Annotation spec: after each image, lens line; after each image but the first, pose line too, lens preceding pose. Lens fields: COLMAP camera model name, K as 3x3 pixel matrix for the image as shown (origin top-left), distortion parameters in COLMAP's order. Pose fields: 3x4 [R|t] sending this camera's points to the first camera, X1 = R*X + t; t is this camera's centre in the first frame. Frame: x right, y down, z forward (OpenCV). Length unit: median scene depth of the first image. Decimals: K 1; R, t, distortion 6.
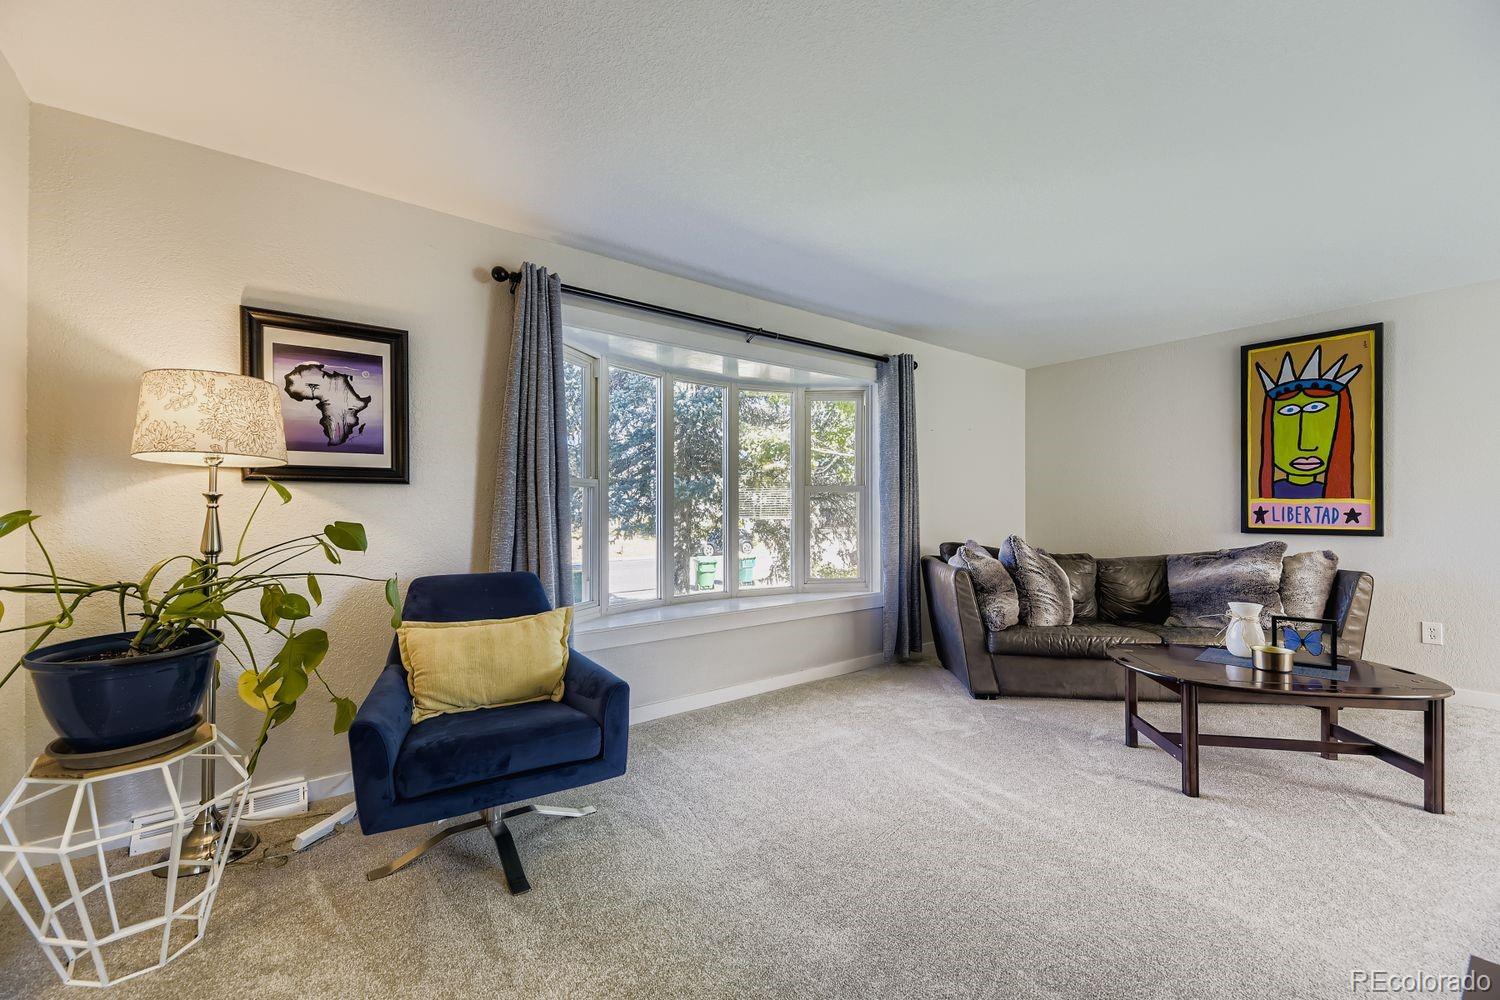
lens RADIAL K [[607.0, 0, 748.8], [0, 607.0, 508.9], [0, 0, 1]] dist [0.000477, -0.000978]
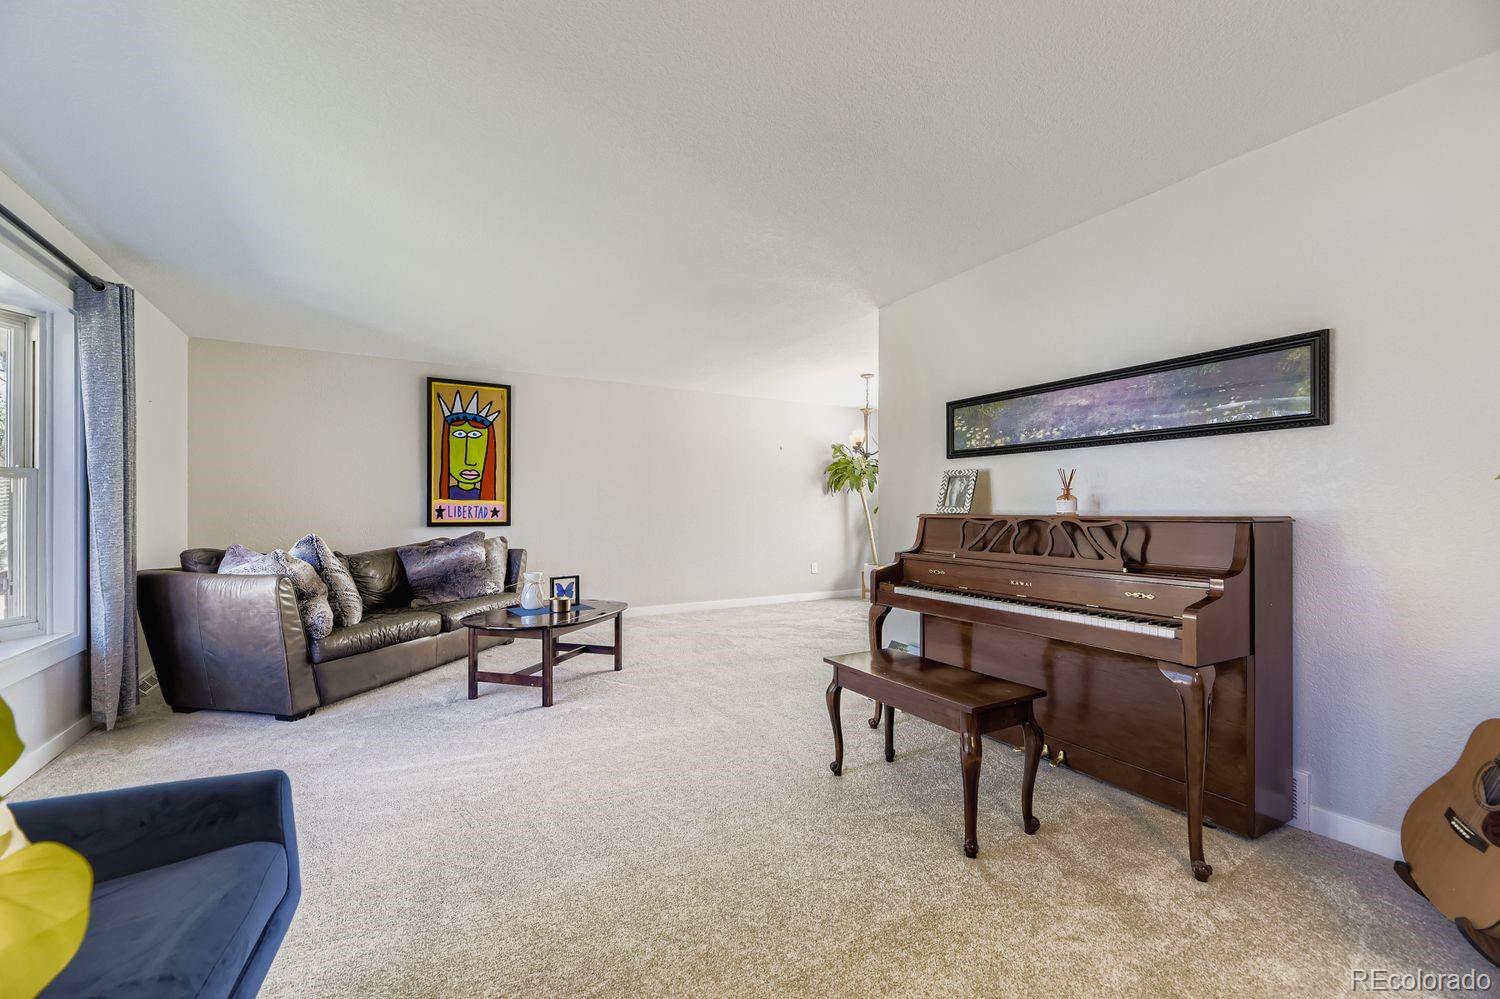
lens RADIAL K [[607.0, 0, 747.8], [0, 607.0, 503.9], [0, 0, 1]] dist [0.000477, -0.000978]
pose [[0.136898, 0.009526, 0.990539, -0.359837], [0.000652, 0.999953, -0.009706, 0.005219], [-0.990585, 0.001975, 0.136885, 0.193801]]
